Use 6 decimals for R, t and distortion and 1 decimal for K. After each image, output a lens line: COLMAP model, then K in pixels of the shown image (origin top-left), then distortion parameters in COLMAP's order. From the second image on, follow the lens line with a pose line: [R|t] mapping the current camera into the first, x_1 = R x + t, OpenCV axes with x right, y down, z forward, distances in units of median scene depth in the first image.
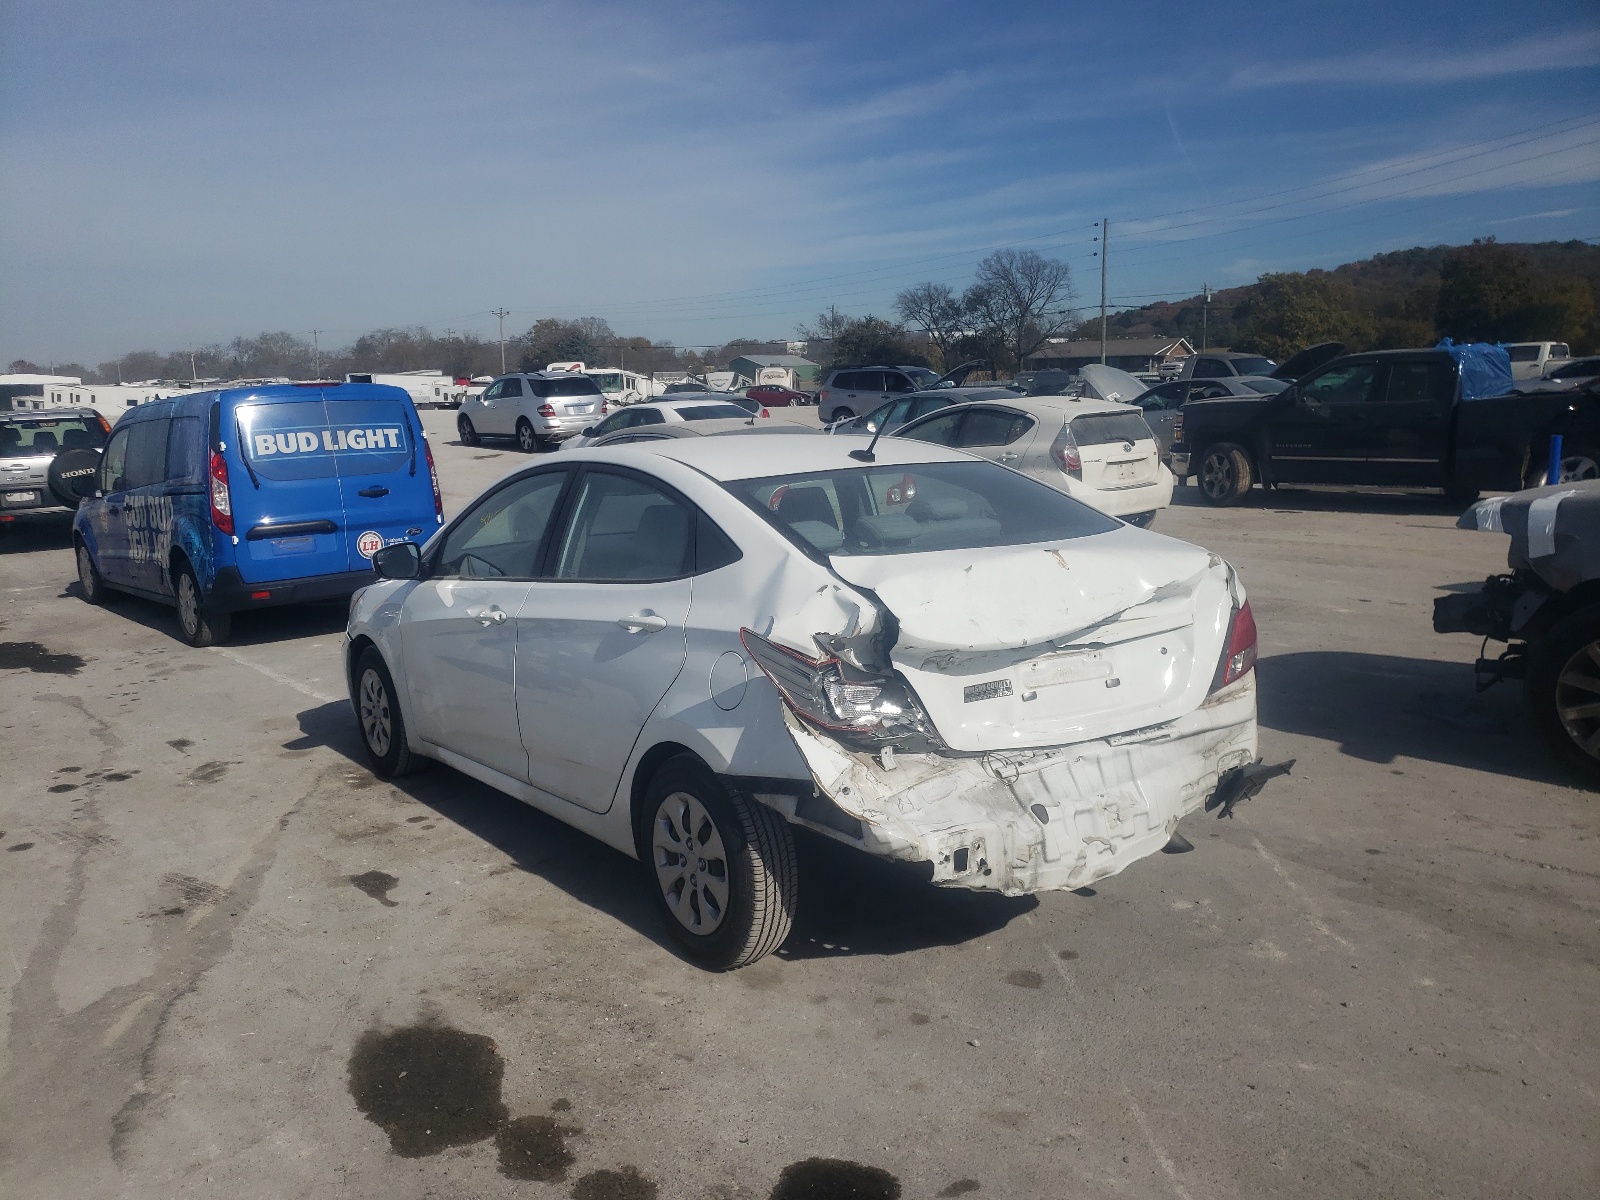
lens RADIAL K [[1218.5, 0, 791.7], [0, 1218.5, 601.3], [0, 0, 1]] dist [0.032864, -0.026936]
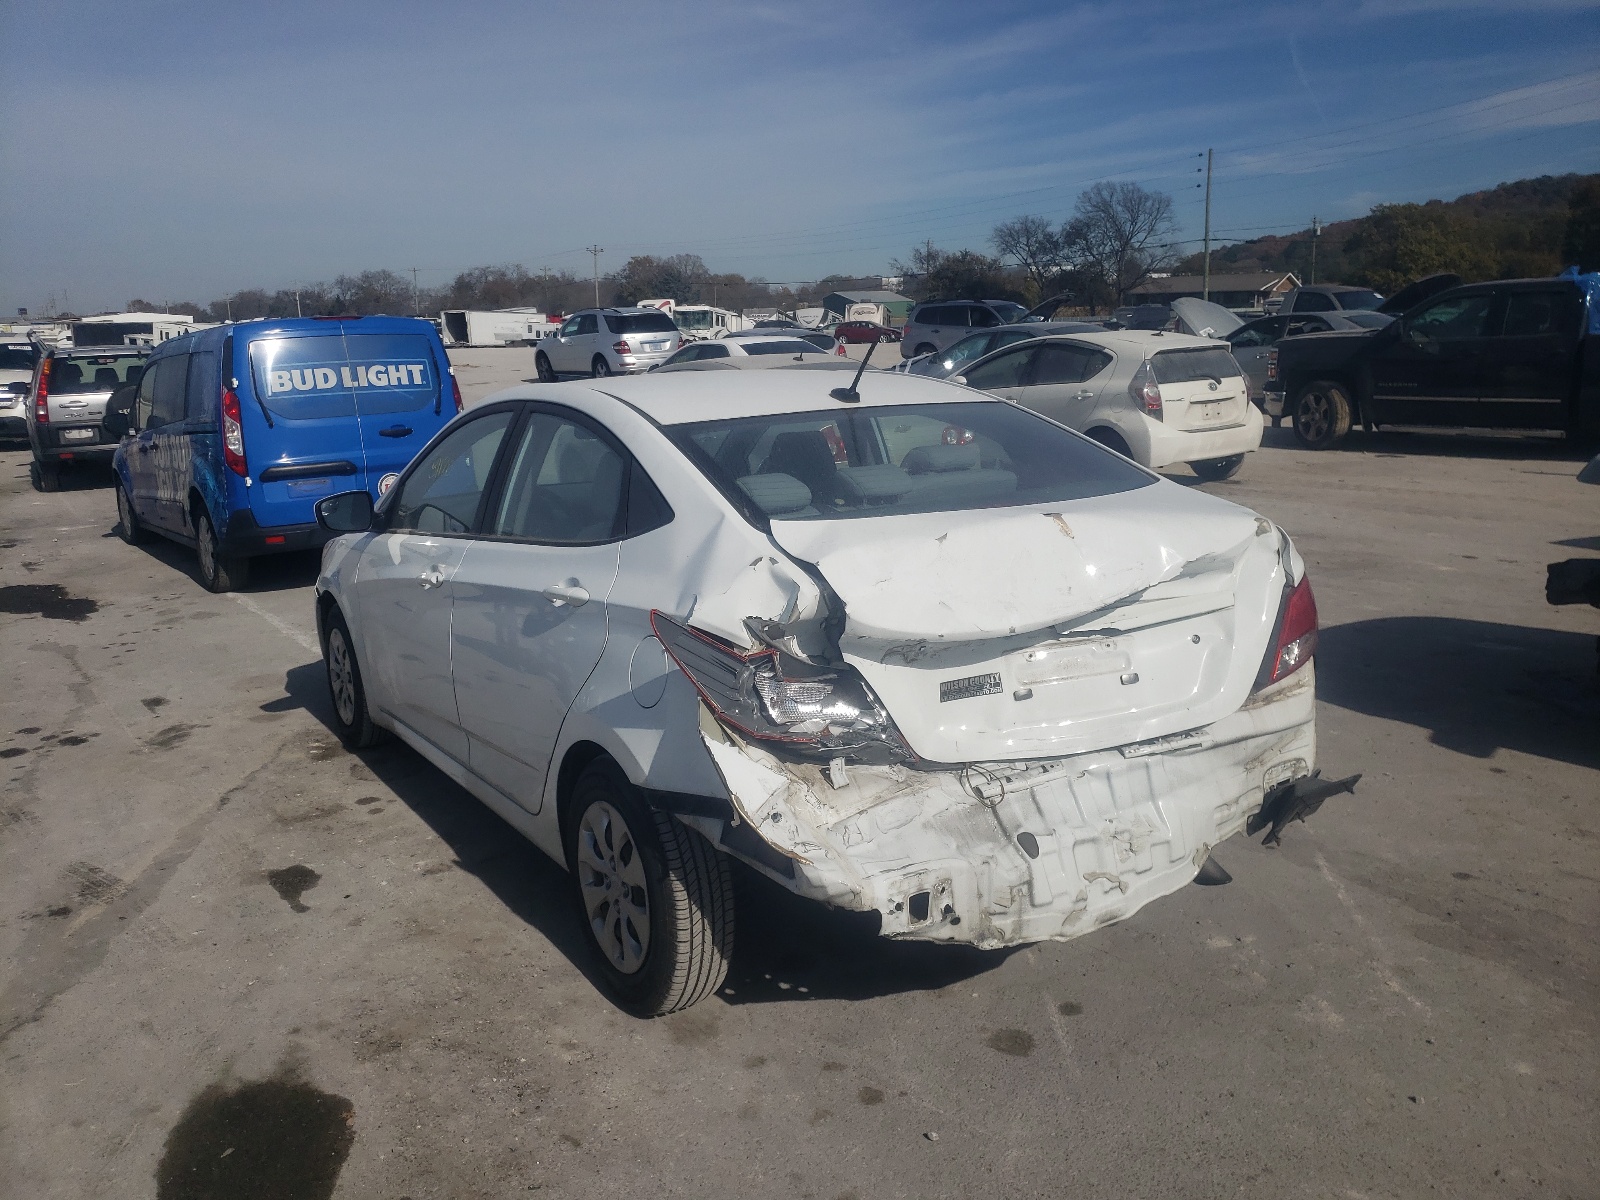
lens RADIAL K [[1225.2, 0, 810.6], [0, 1225.2, 570.0], [0, 0, 1]] dist [0.002310, 0.031279]
pose [[0.998145, 0.010968, -0.059890, 0.079384], [-0.009506, 0.999651, 0.024655, -0.018188], [0.060139, -0.024040, 0.997900, 0.144040]]
